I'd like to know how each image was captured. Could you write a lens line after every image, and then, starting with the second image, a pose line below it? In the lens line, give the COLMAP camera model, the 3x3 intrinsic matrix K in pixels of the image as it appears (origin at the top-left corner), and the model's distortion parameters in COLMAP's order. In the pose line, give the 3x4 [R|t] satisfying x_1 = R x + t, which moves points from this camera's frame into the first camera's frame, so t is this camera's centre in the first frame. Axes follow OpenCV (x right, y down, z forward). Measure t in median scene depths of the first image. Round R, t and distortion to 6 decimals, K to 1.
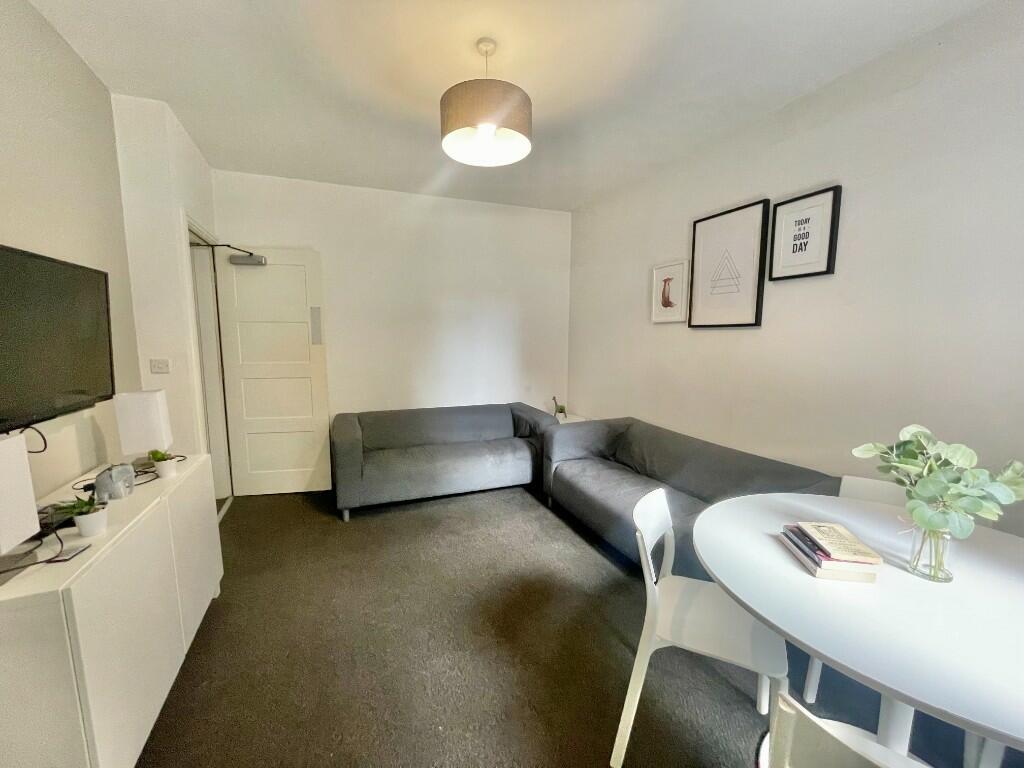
lens RADIAL K [[410.8, 0, 510.9], [0, 410.8, 384.6], [0, 0, 1]] dist [-0.014403, -0.000003]
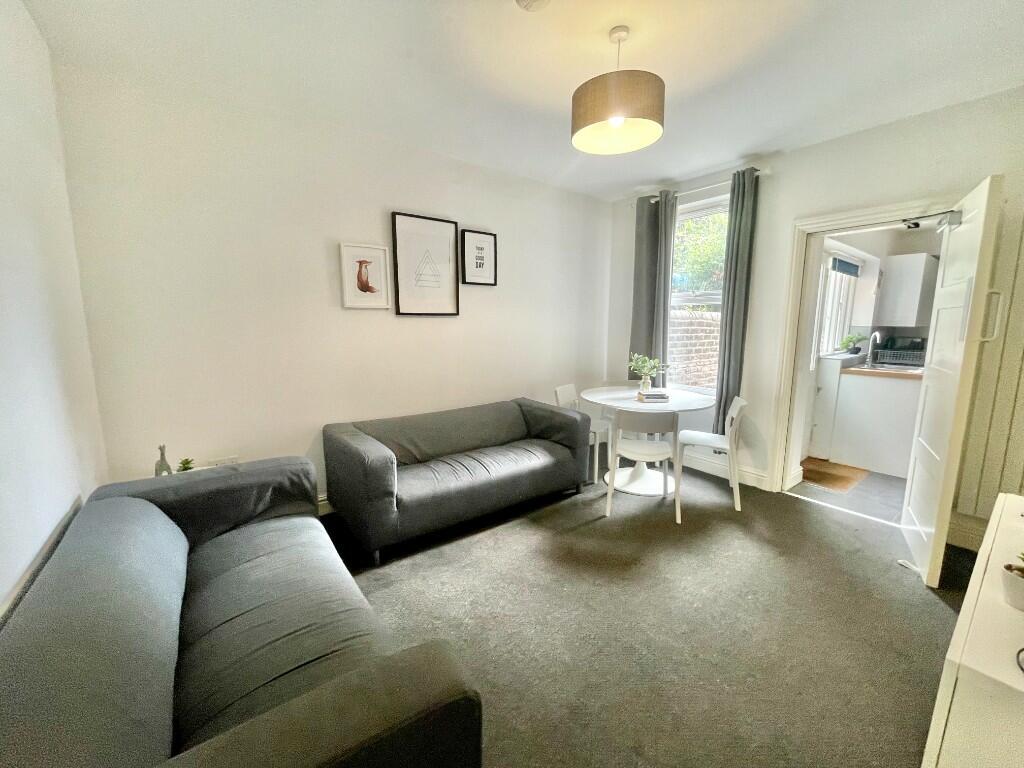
lens RADIAL K [[410.8, 0, 513.2], [0, 410.8, 386.3], [0, 0, 1]] dist [-0.014403, -0.000003]
pose [[-0.251655, -0.150970, 0.955970, -0.800786], [0.113561, 0.976329, 0.184079, -0.146122], [-0.961131, 0.154886, -0.228554, 1.190726]]
